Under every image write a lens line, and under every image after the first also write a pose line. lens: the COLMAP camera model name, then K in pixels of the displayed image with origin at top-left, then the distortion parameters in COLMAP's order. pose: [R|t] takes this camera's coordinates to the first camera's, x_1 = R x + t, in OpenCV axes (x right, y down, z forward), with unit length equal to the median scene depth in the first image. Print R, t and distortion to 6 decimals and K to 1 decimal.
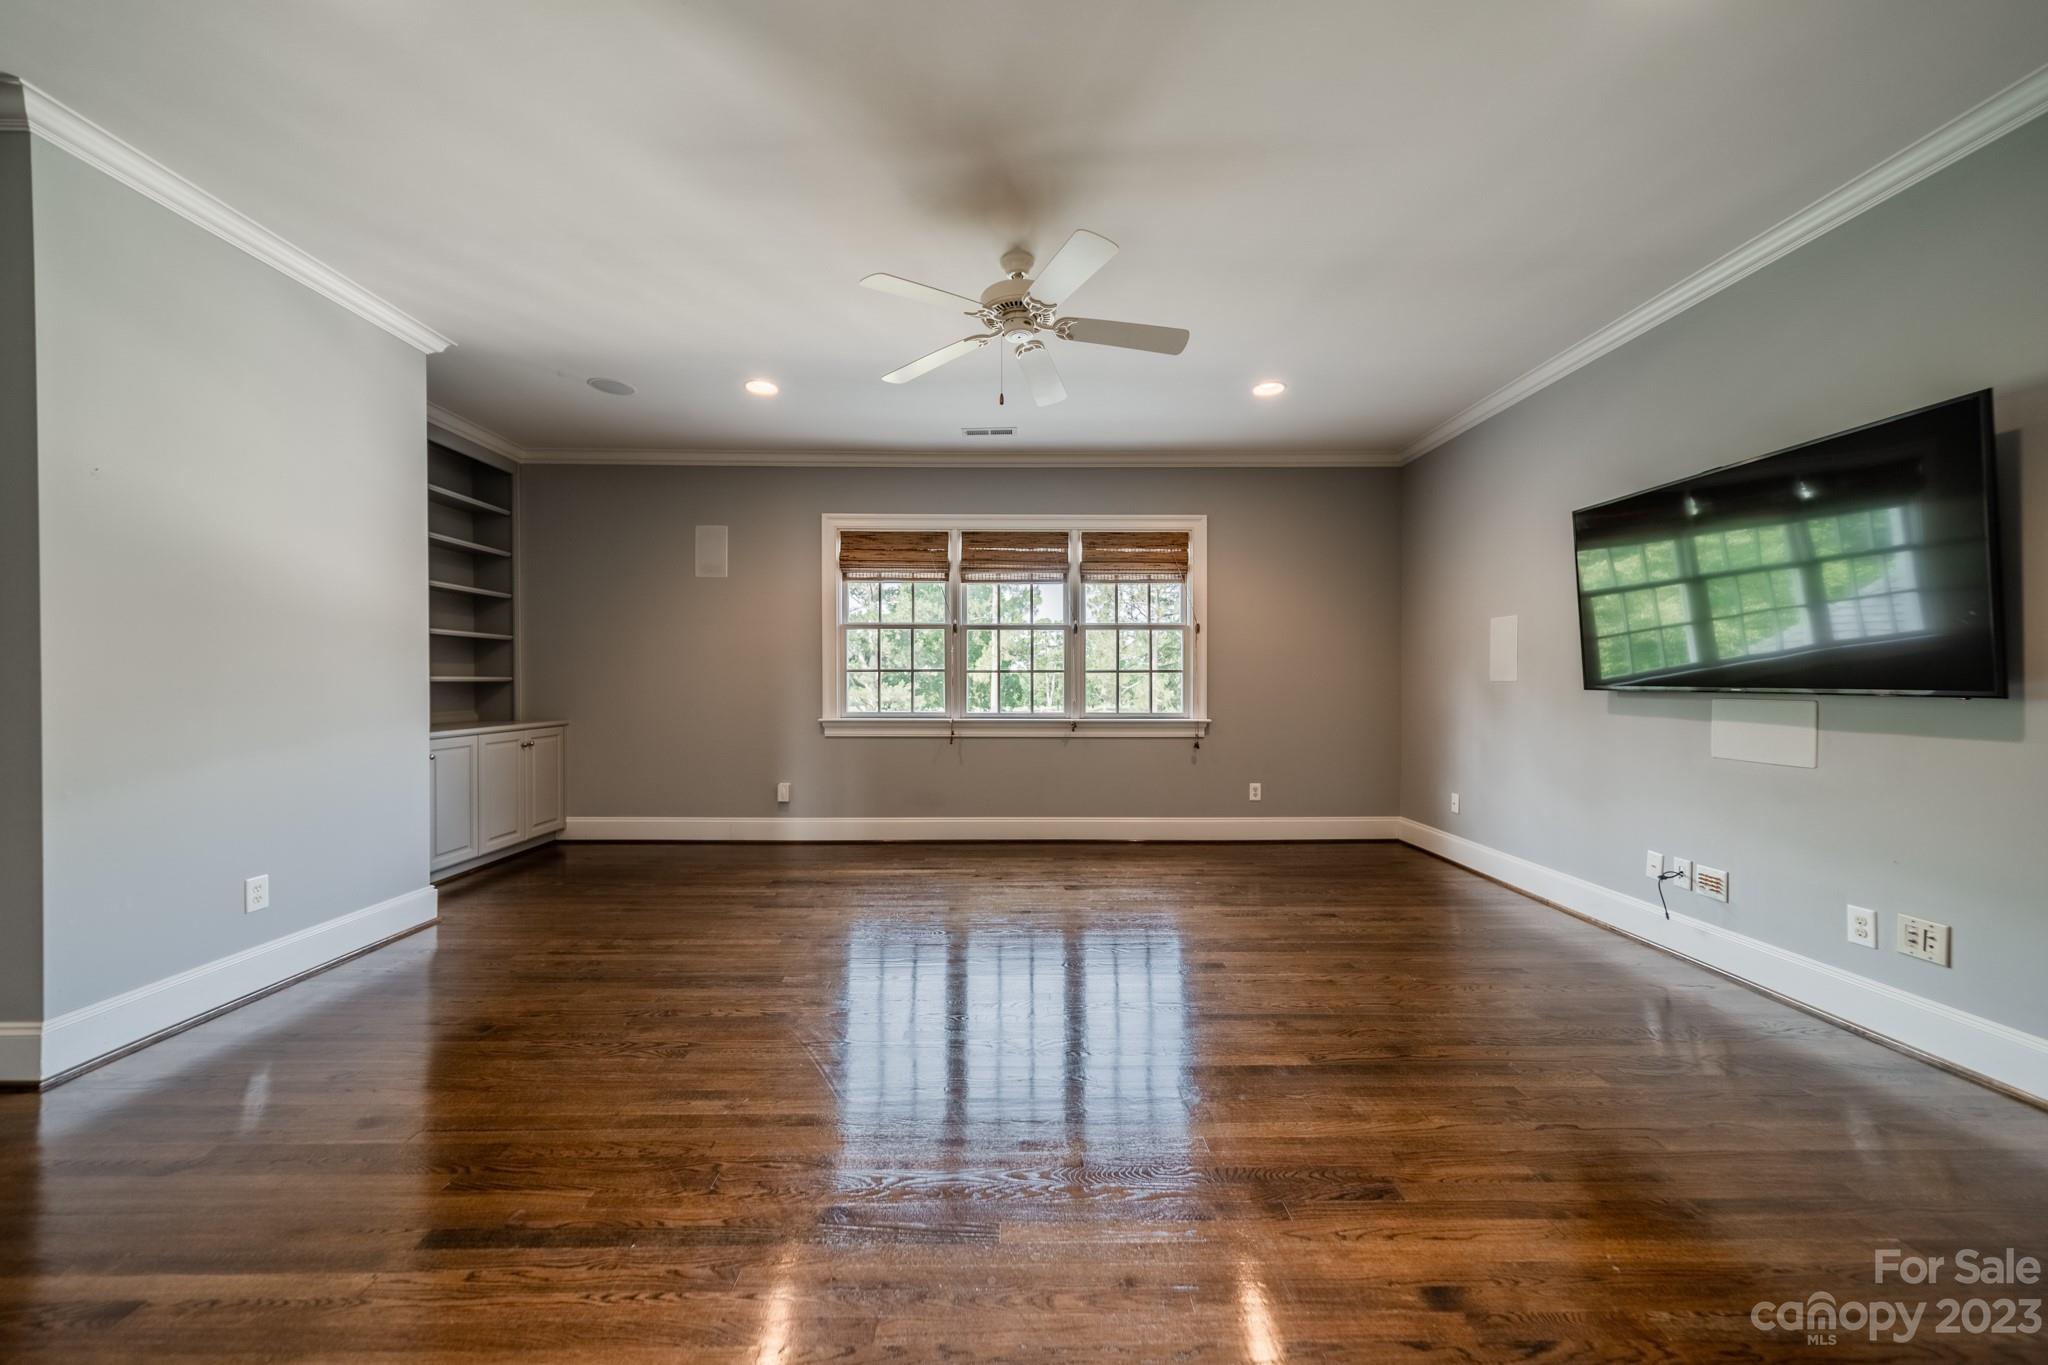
lens RADIAL K [[728.0, 0, 1014.5], [0, 728.0, 680.5], [0, 0, 1]] dist [-0.000061, 0.000062]
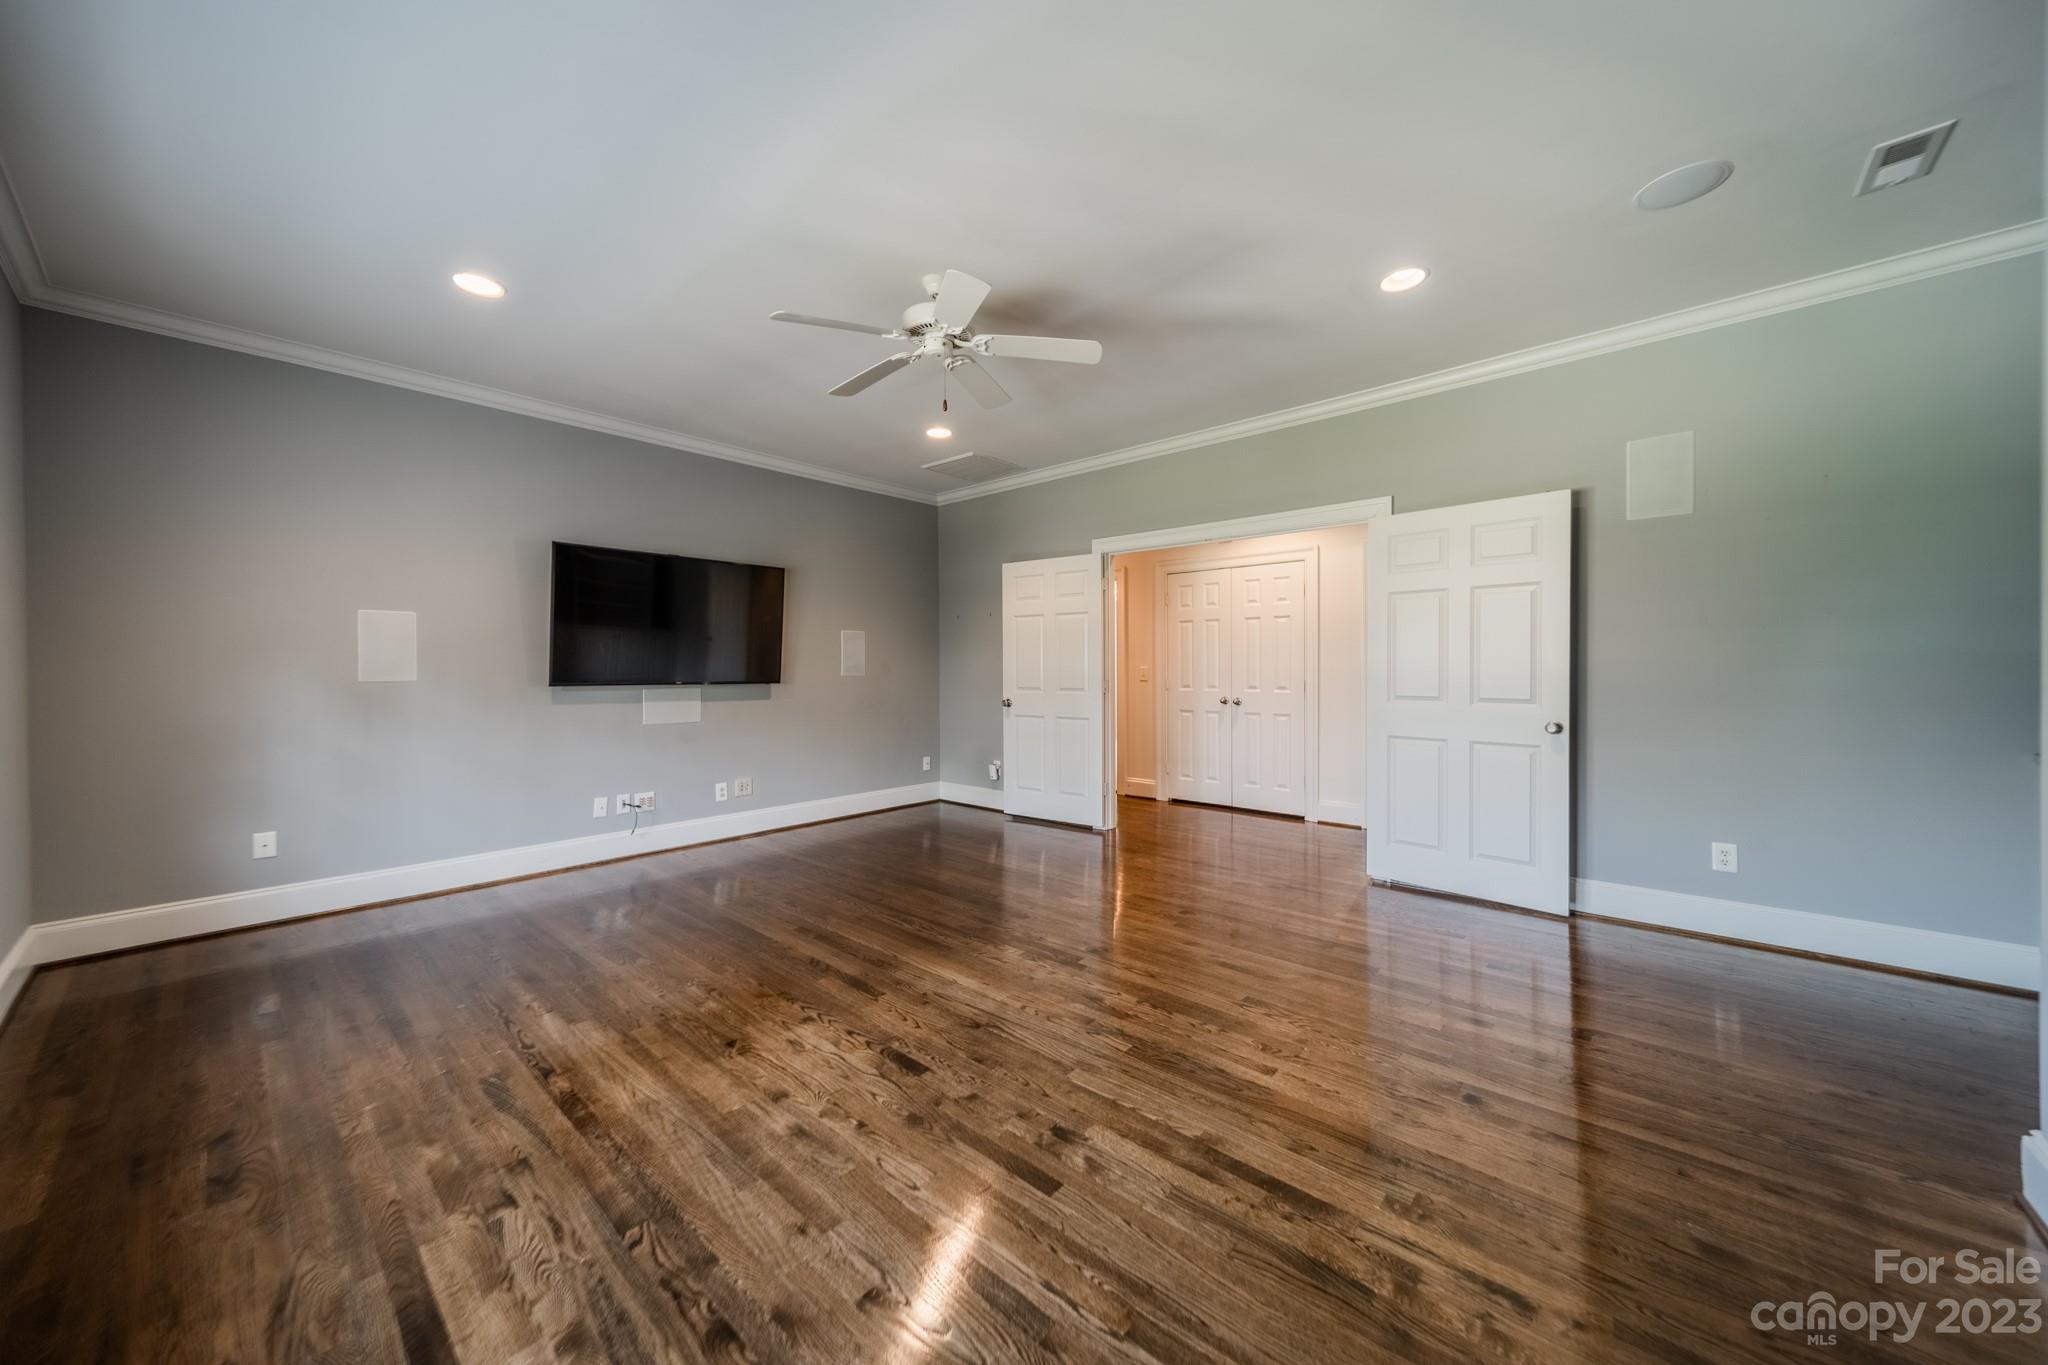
lens RADIAL K [[728.0, 0, 1014.5], [0, 728.0, 680.5], [0, 0, 1]] dist [-0.000061, 0.000062]
pose [[-0.735393, -0.007927, 0.677595, -0.730279], [0.004618, 0.999850, 0.016709, -0.016926], [-0.677625, 0.015416, -0.735246, 1.588903]]
